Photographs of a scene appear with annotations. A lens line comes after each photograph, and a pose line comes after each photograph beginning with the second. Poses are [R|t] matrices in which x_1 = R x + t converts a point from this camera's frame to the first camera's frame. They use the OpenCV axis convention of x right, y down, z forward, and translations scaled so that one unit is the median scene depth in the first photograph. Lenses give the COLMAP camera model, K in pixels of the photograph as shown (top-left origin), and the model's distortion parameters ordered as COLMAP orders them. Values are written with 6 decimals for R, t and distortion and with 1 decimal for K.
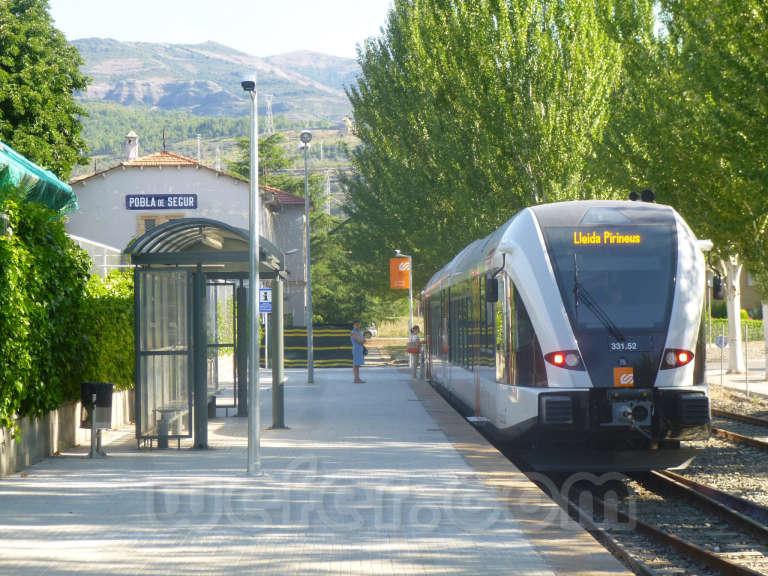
lens RADIAL K [[1928.4, 0, 384.0], [0, 1928.4, 288.0], [0, 0, 1]] dist [0.013026, 0.132569]
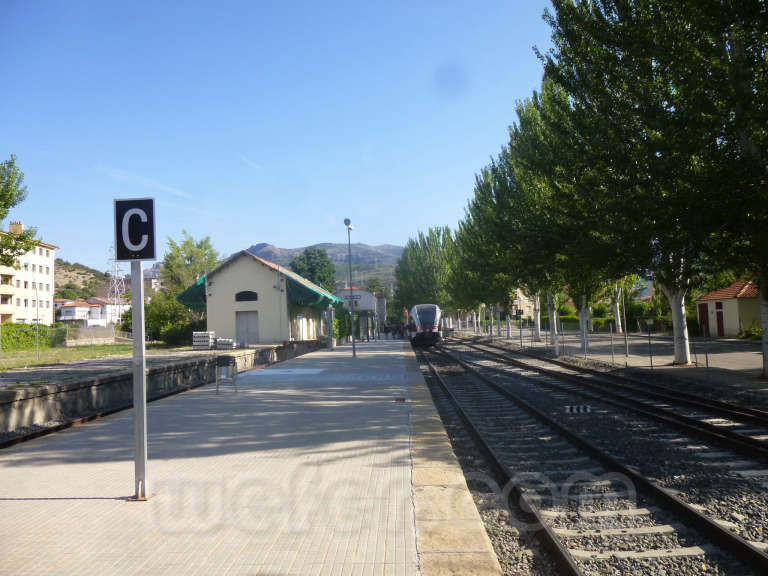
lens RADIAL K [[550.7, 0, 384.0], [0, 550.7, 288.0], [0, 0, 1]] dist [0.003025, 0.001387]
pose [[0.998830, -0.016741, -0.045372, 0.019056], [0.014615, 0.998798, -0.046792, -0.004800], [0.046101, 0.046074, 0.997874, -0.307509]]
